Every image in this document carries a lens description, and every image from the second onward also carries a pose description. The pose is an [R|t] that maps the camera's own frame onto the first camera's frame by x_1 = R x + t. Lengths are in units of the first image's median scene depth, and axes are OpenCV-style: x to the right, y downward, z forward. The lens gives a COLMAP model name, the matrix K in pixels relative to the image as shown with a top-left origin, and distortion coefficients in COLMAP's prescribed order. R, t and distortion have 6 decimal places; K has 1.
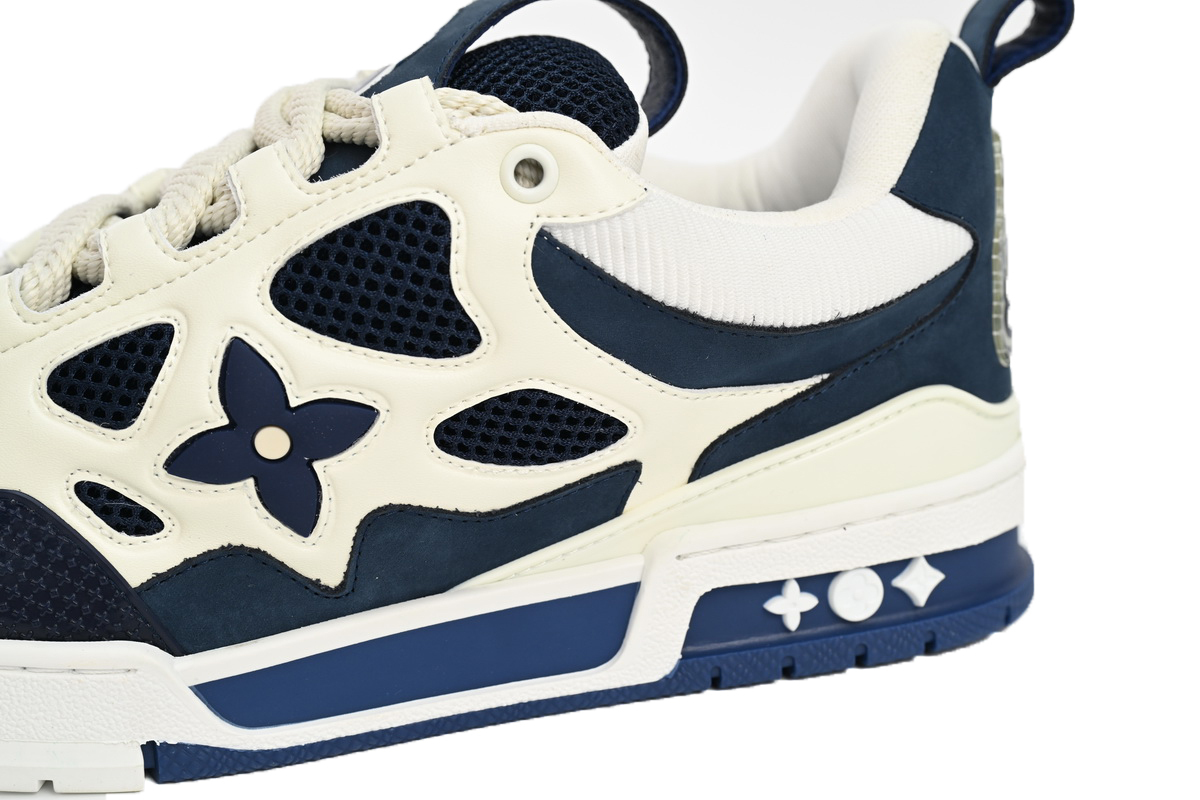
lens RADIAL K [[1951.8, 0, 600.0], [0, 1951.8, 400.0], [0, 0, 1]] dist [-0.016201, -0.025482]
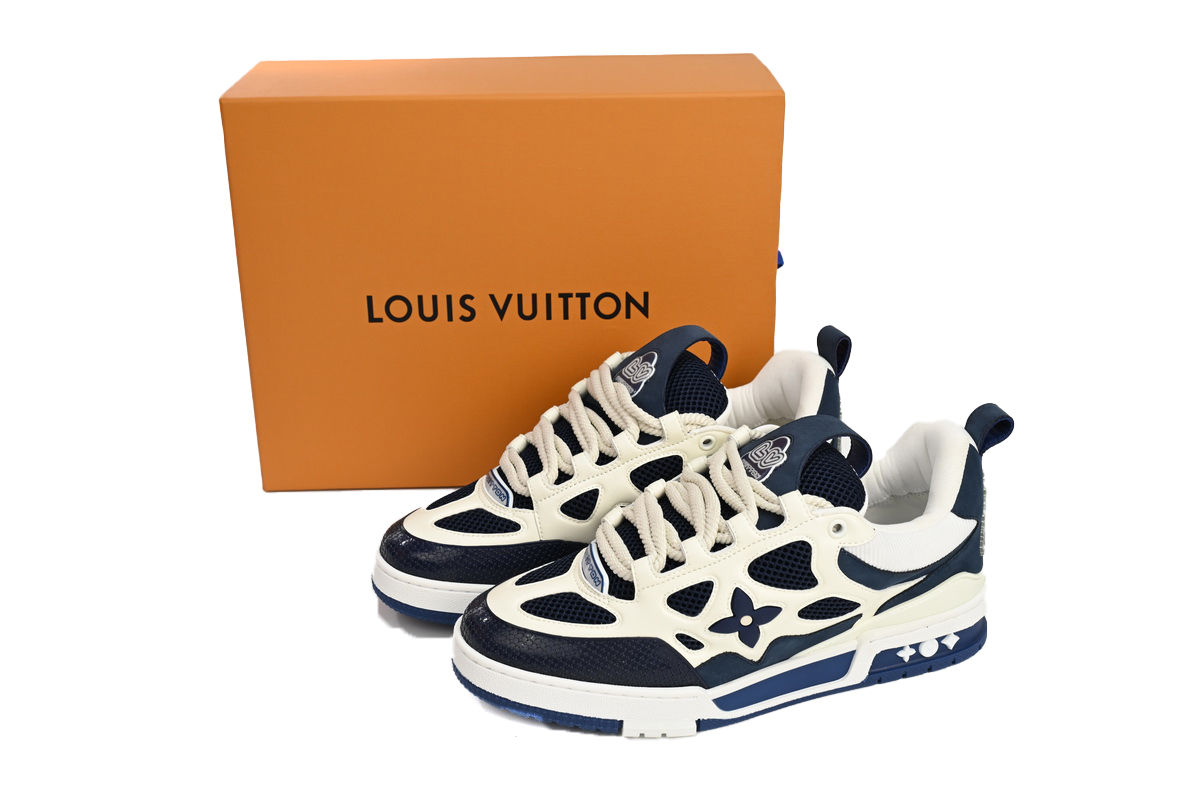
lens RADIAL K [[1405.6, 0, 600.0], [0, 1405.6, 400.0], [0, 0, 1]] dist [0.002013, -0.002132]
pose [[0.998794, -0.007268, 0.048548, -0.475997], [0.001341, 0.992650, 0.121017, -0.545628], [-0.049071, -0.120806, 0.991463, -0.994927]]
